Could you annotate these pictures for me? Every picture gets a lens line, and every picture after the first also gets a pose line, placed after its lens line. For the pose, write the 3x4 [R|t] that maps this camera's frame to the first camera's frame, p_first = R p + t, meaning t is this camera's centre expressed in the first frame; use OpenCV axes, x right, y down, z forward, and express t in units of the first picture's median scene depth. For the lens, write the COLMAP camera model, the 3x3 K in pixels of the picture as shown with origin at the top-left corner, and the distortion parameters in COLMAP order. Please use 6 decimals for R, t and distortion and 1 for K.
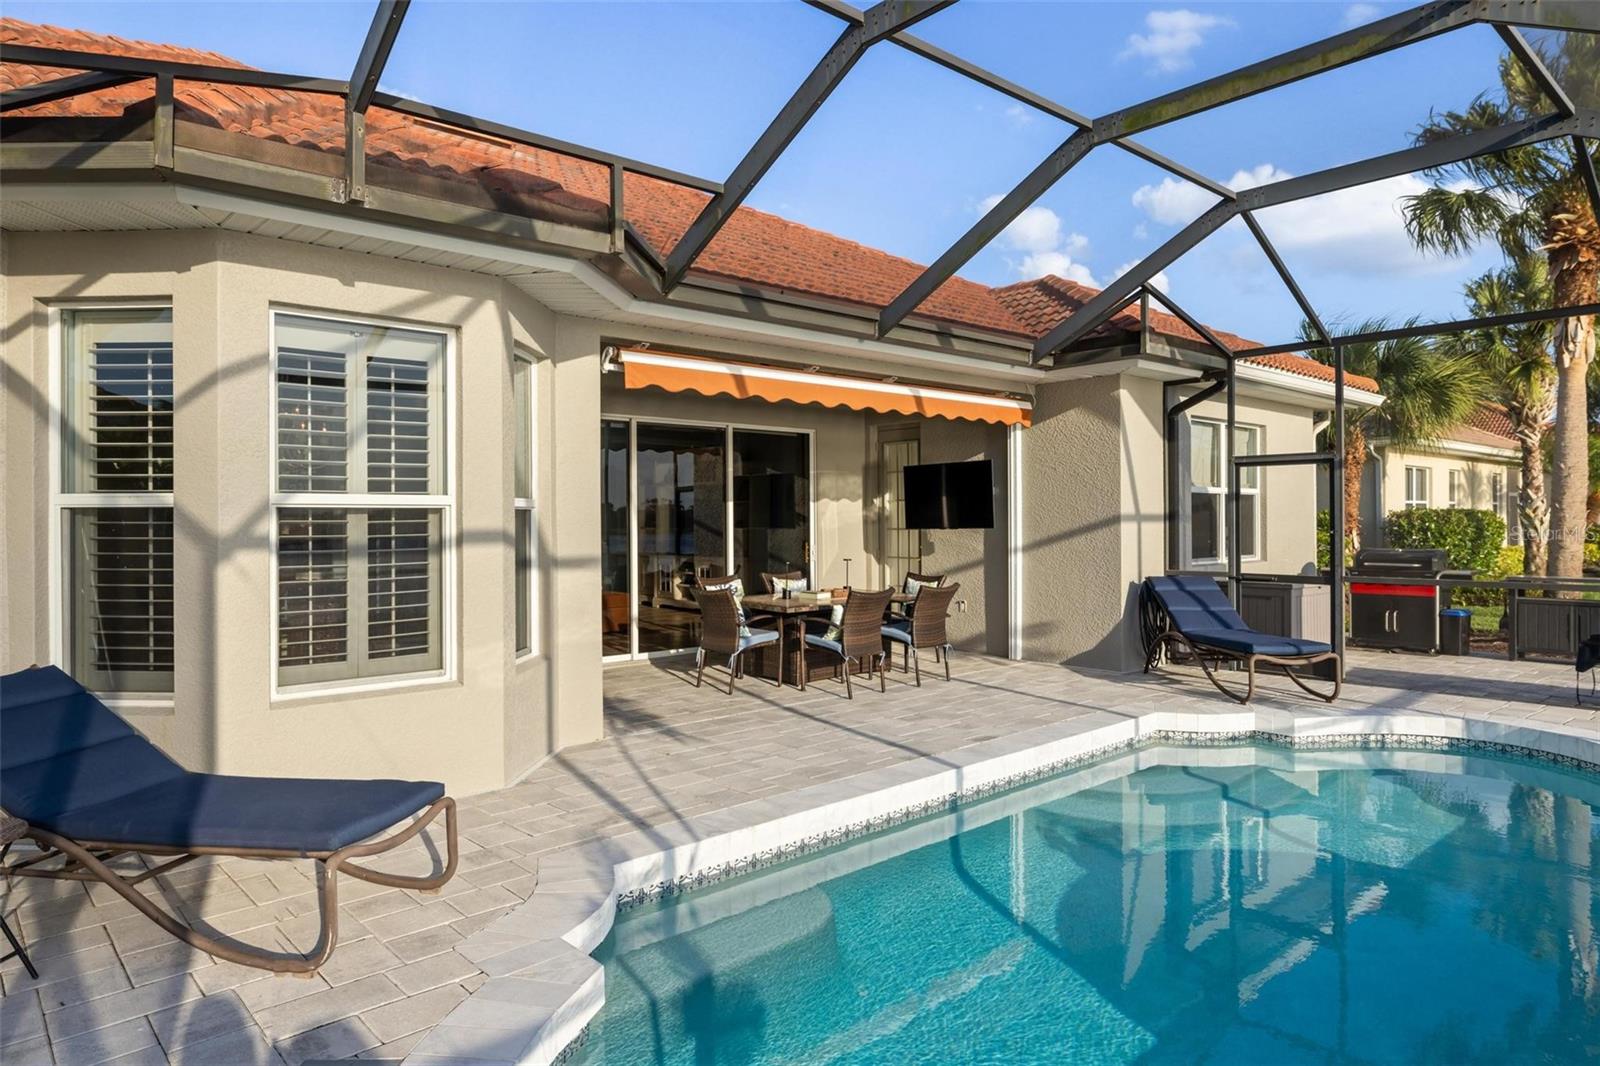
lens RADIAL K [[968.3, 0, 800.0], [0, 968.3, 533.0], [0, 0, 1]] dist [-0.002408, 0.000129]
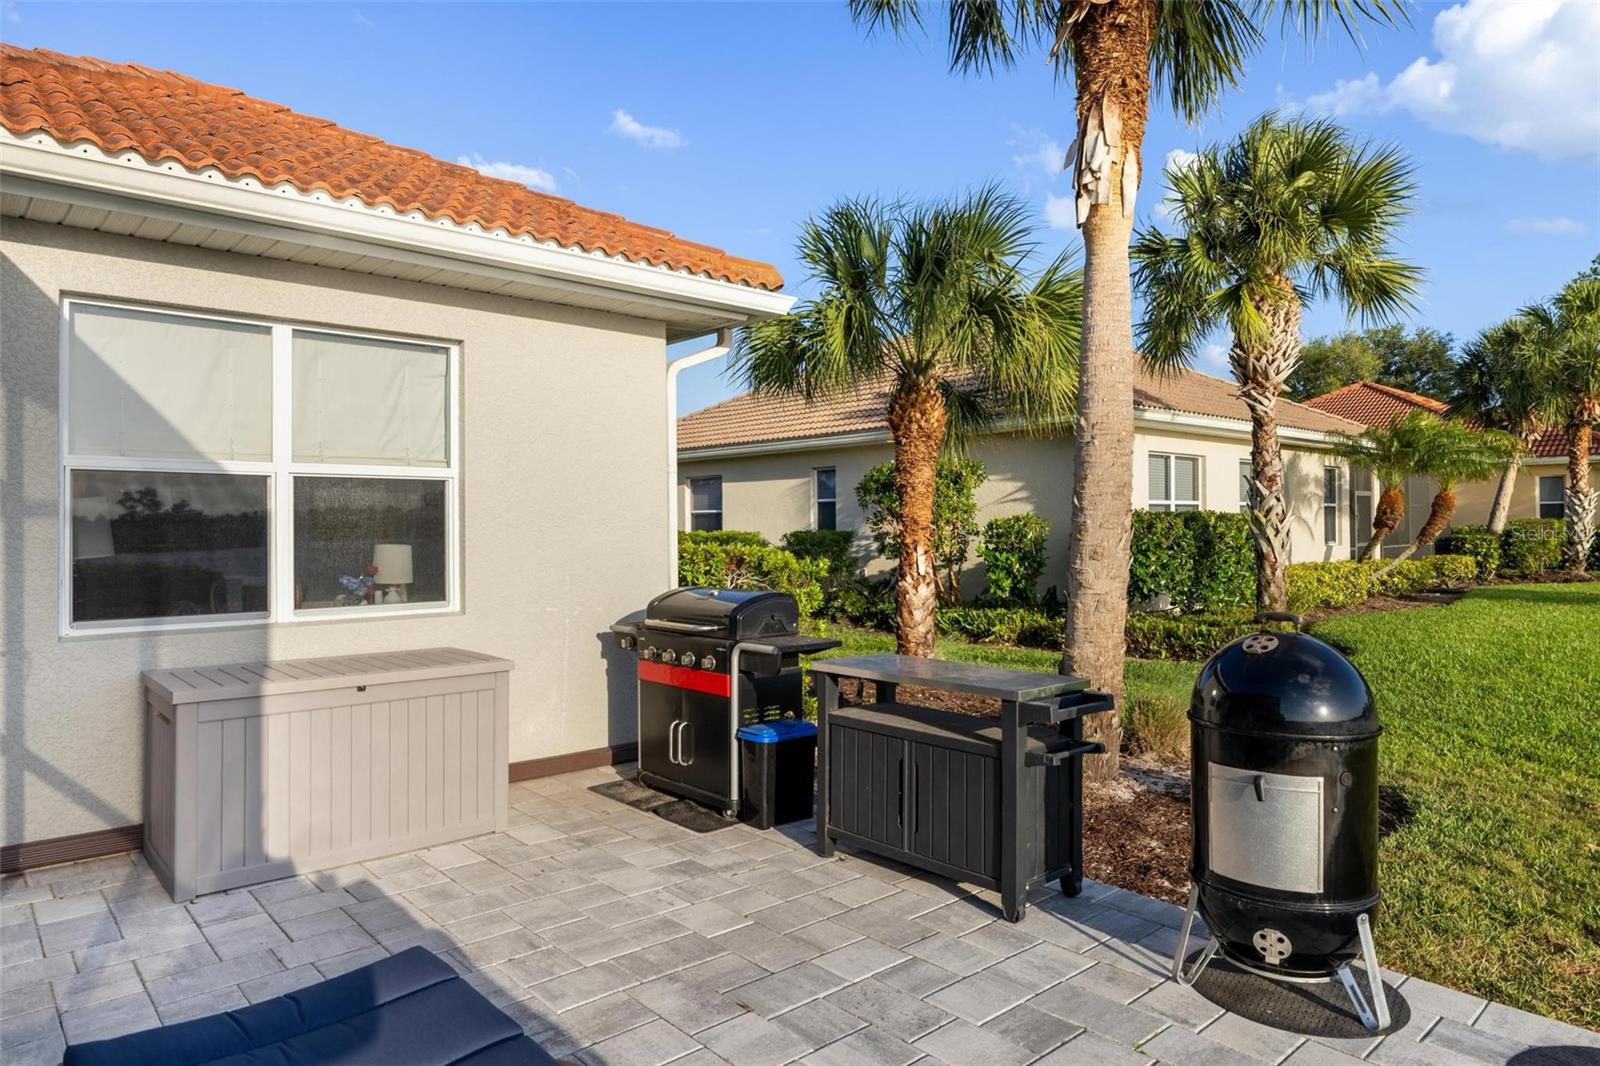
lens RADIAL K [[961.2, 0, 760.5], [0, 961.2, 525.1], [0, 0, 1]] dist [-0.012541, 0.001158]
pose [[0.999639, -0.001840, -0.026804, 0.432139], [0.001451, 0.999893, -0.014552, -0.006121], [0.026828, 0.014508, 0.999535, 0.338892]]
